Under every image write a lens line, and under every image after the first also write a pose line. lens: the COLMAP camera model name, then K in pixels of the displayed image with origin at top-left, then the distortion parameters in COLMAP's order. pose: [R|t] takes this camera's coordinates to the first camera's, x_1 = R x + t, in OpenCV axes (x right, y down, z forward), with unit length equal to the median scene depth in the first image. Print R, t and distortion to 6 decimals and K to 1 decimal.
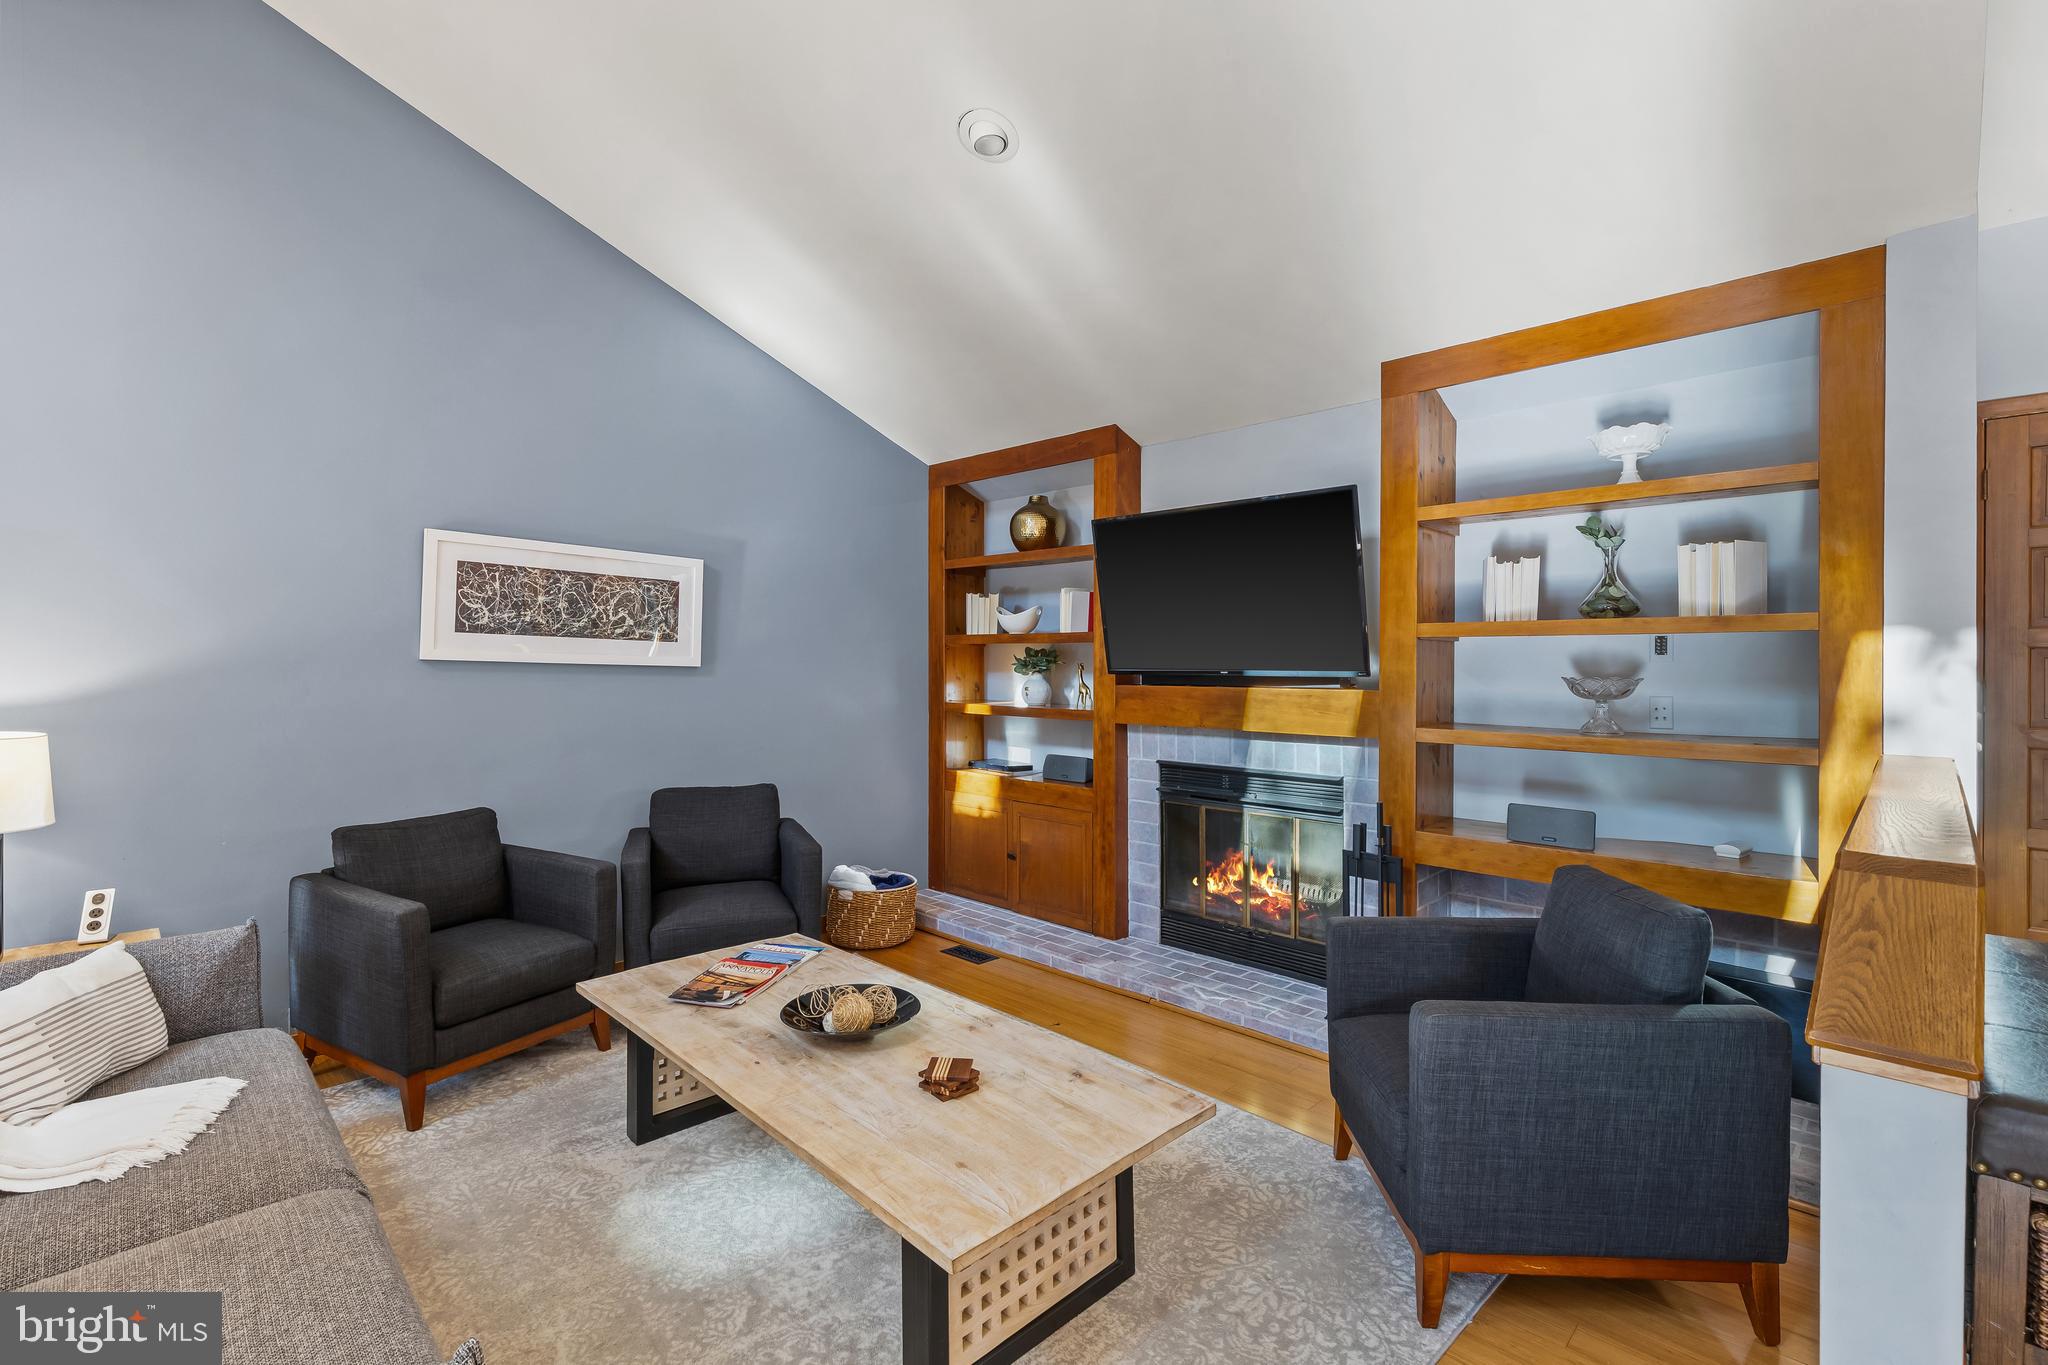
lens RADIAL K [[931.4, 0, 1024.5], [0, 931.4, 676.1], [0, 0, 1]] dist [0.008076, 0.000226]
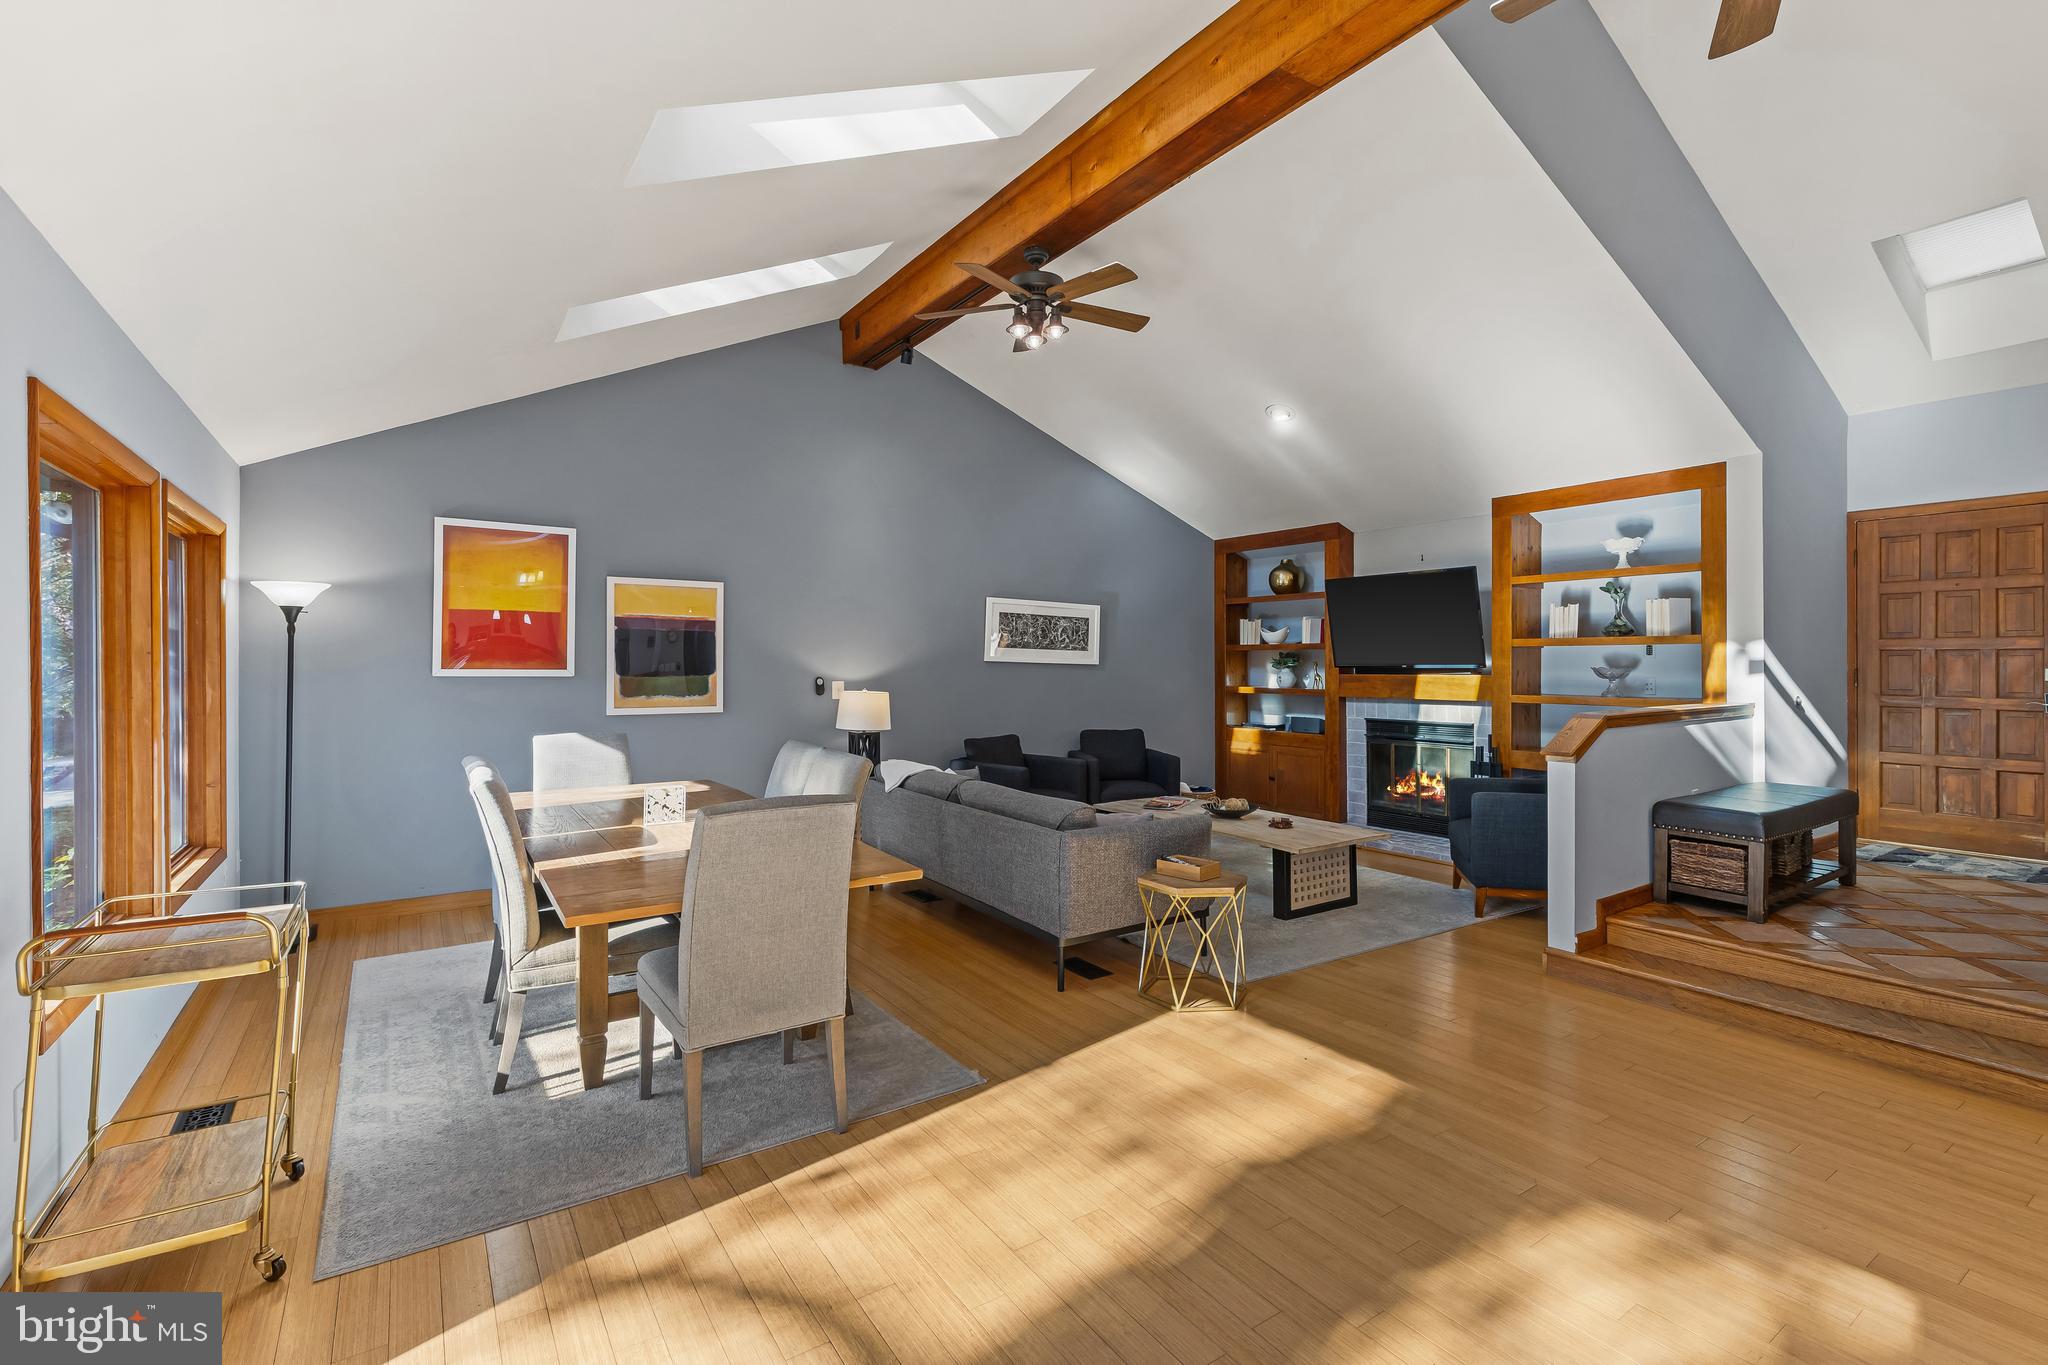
lens RADIAL K [[931.4, 0, 1032.4], [0, 931.4, 670.5], [0, 0, 1]] dist [0.008076, 0.000226]
pose [[0.980974, -0.003233, -0.194113, -0.142877], [0.002037, 0.999978, -0.006359, 0.014600], [0.194129, 0.005843, 0.980959, -0.927449]]
